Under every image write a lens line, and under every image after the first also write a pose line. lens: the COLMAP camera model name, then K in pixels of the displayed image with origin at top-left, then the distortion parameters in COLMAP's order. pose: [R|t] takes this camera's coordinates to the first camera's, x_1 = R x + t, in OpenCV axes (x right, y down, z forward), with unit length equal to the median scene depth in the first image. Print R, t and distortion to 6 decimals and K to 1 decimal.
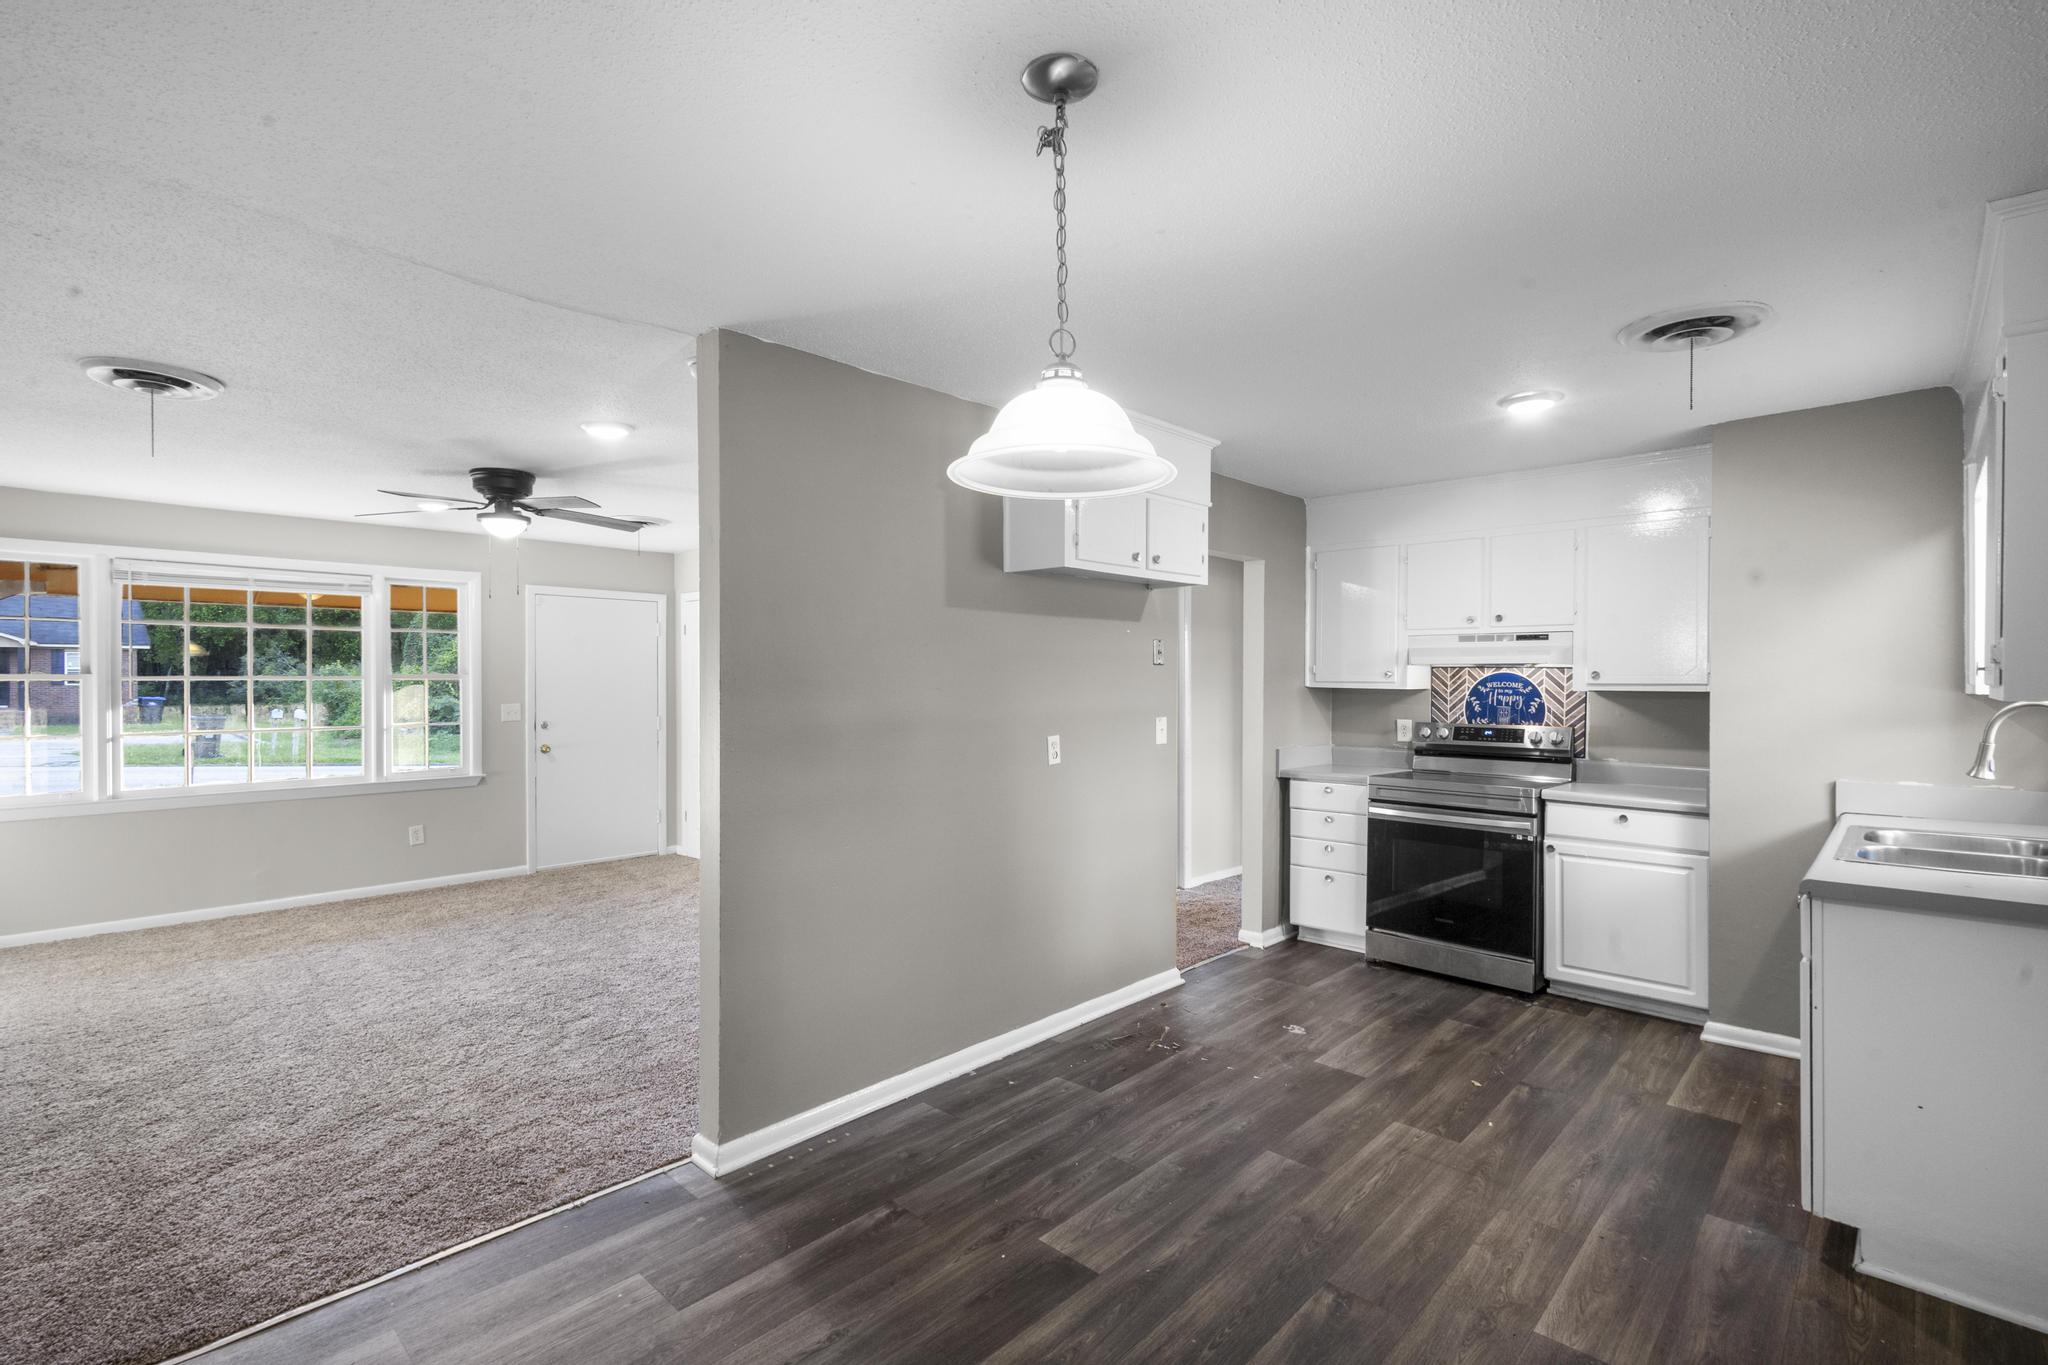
lens RADIAL K [[927.2, 0, 1027.1], [0, 927.2, 683.6], [0, 0, 1]] dist [0.000927, -0.000284]
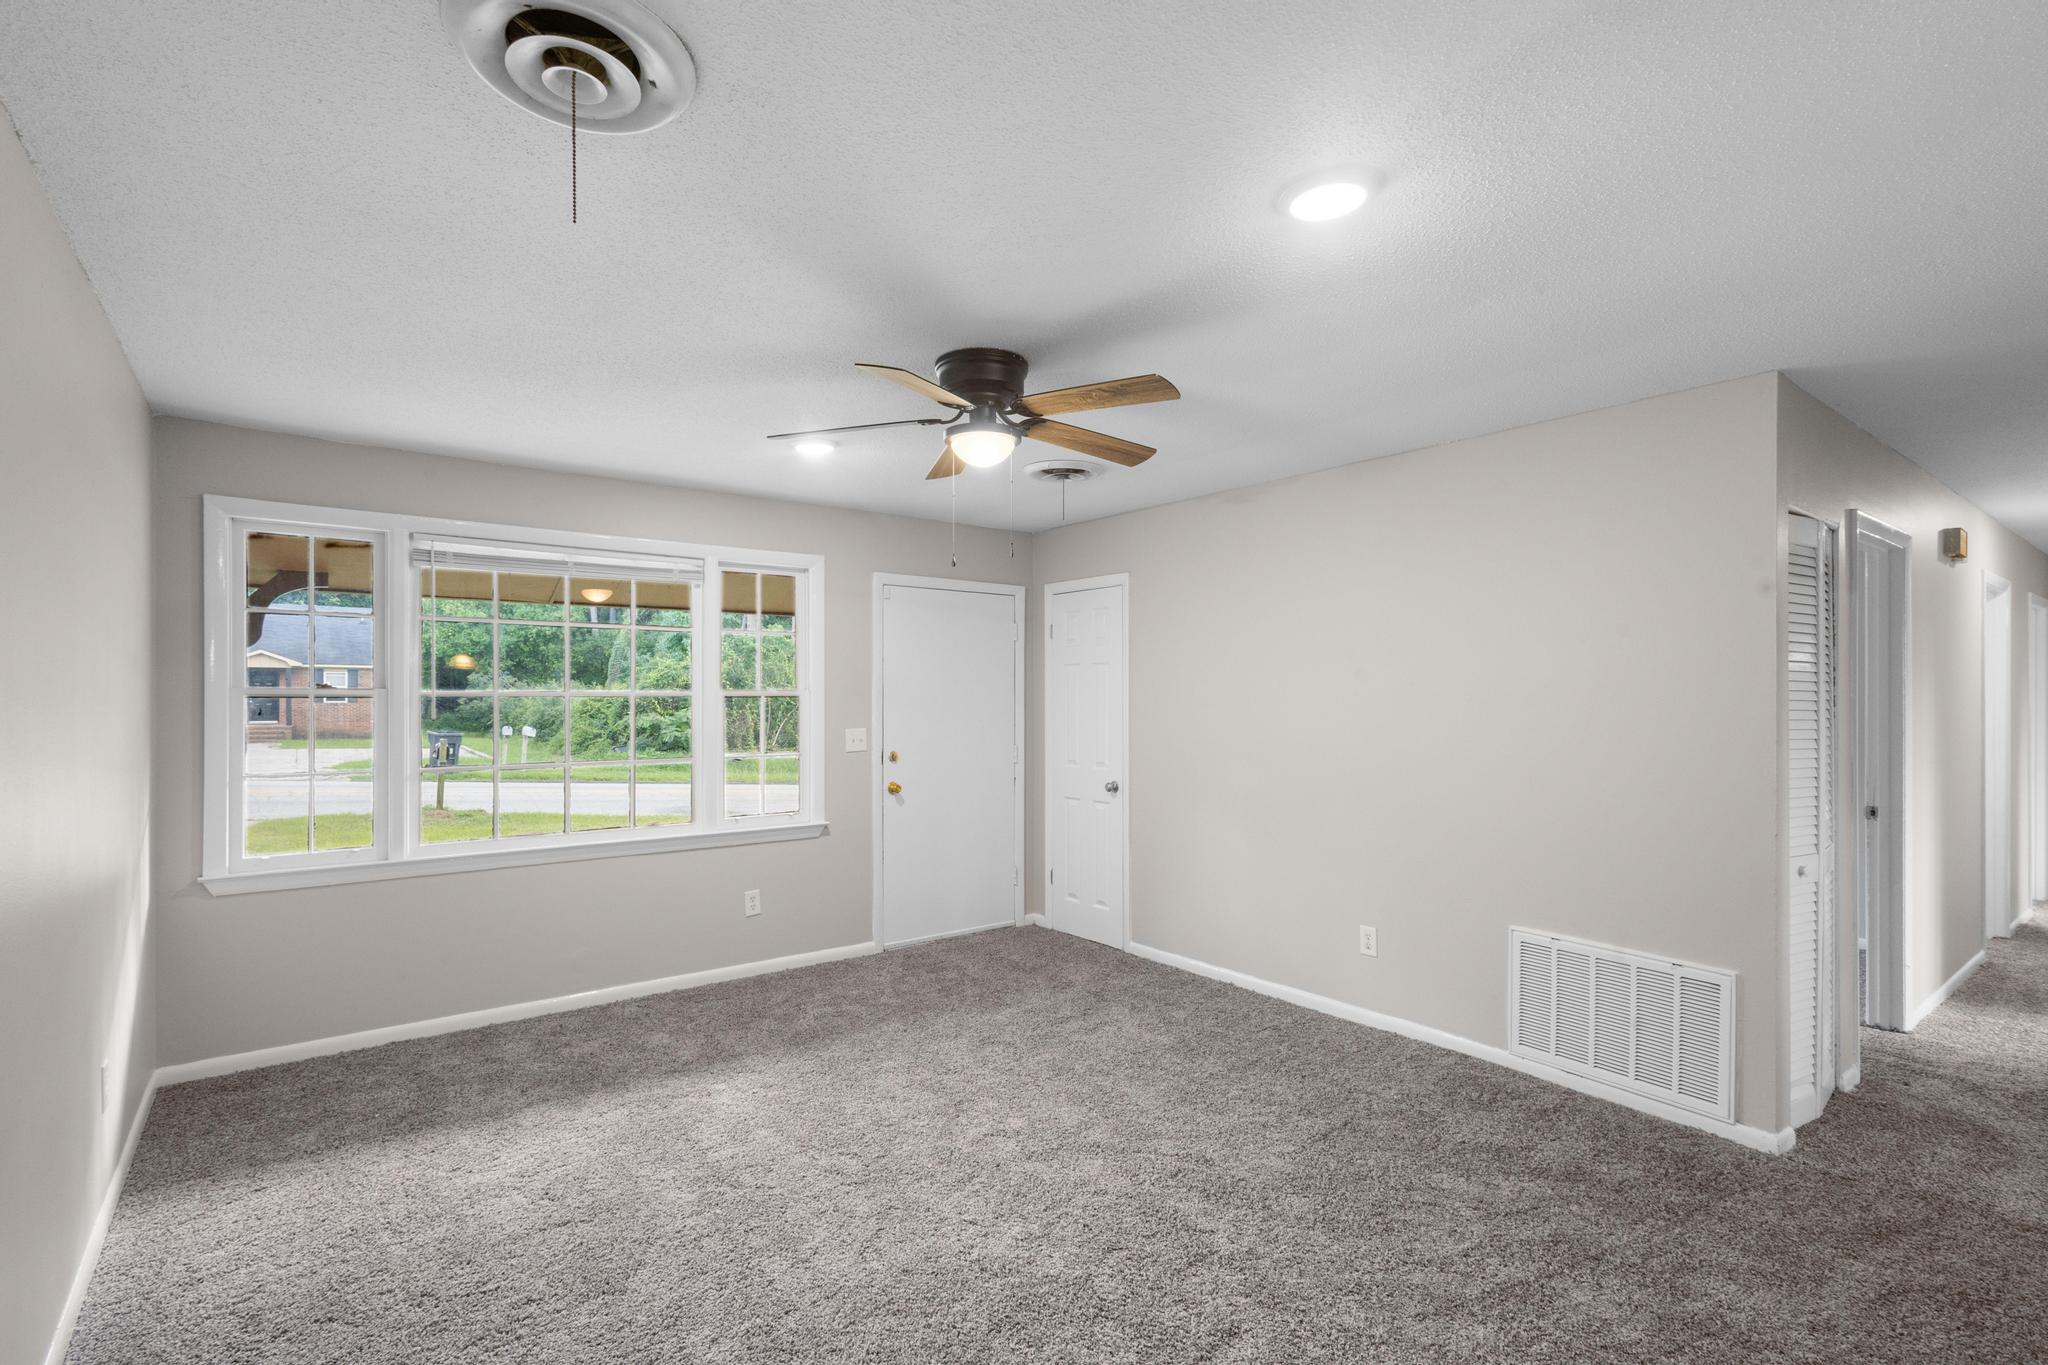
lens RADIAL K [[939.7, 0, 1019.9], [0, 939.7, 696.1], [0, 0, 1]] dist [0.001651, 0.000057]
pose [[0.986616, -0.001880, -0.163052, -0.116098], [0.001136, 0.999989, -0.004653, -0.000438], [0.163059, 0.004406, 0.986606, 0.102553]]
